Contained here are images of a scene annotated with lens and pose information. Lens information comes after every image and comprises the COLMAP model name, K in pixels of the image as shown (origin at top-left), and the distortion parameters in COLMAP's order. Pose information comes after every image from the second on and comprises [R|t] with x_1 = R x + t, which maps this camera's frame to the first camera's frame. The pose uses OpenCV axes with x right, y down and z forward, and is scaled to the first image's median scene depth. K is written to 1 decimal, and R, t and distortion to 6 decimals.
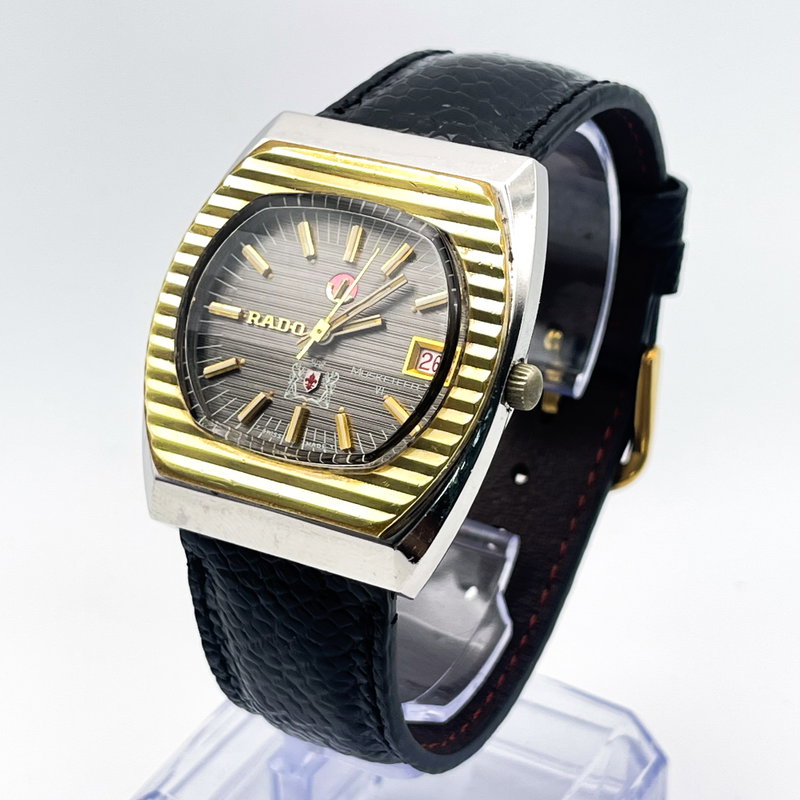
lens RADIAL K [[1904.6, 0, 400.0], [0, 1904.6, 400.0], [0, 0, 1]] dist [0.099237, -0.016124]
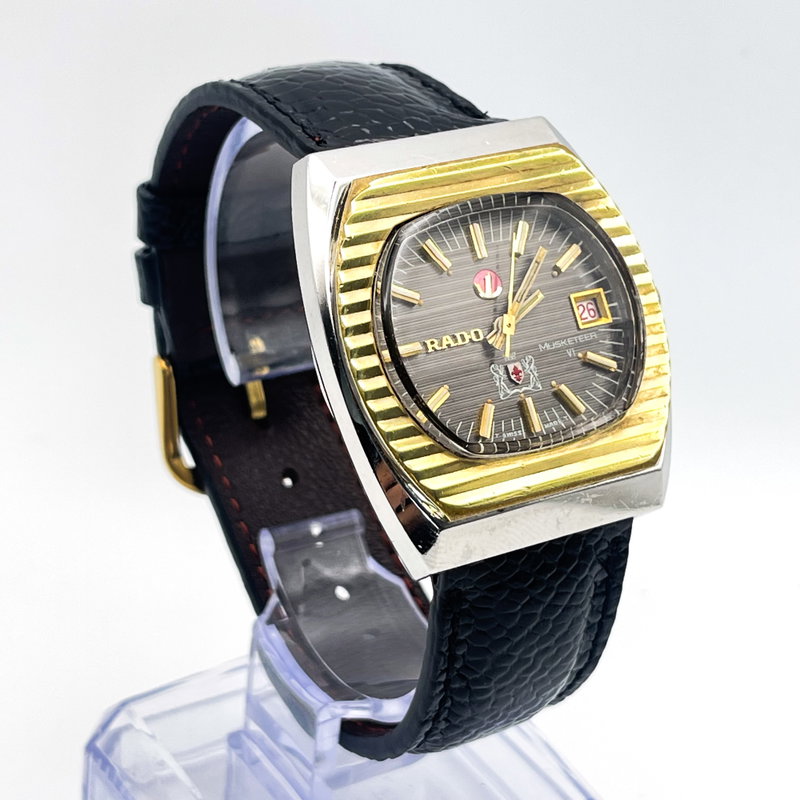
lens RADIAL K [[1904.6, 0, 400.0], [0, 1904.6, 400.0], [0, 0, 1]] dist [0.099237, -0.016124]
pose [[0.525920, -0.370751, 0.765475, -0.870159], [0.385266, 0.906211, 0.174217, -0.199544], [-0.758273, 0.203288, 0.619432, 0.399915]]
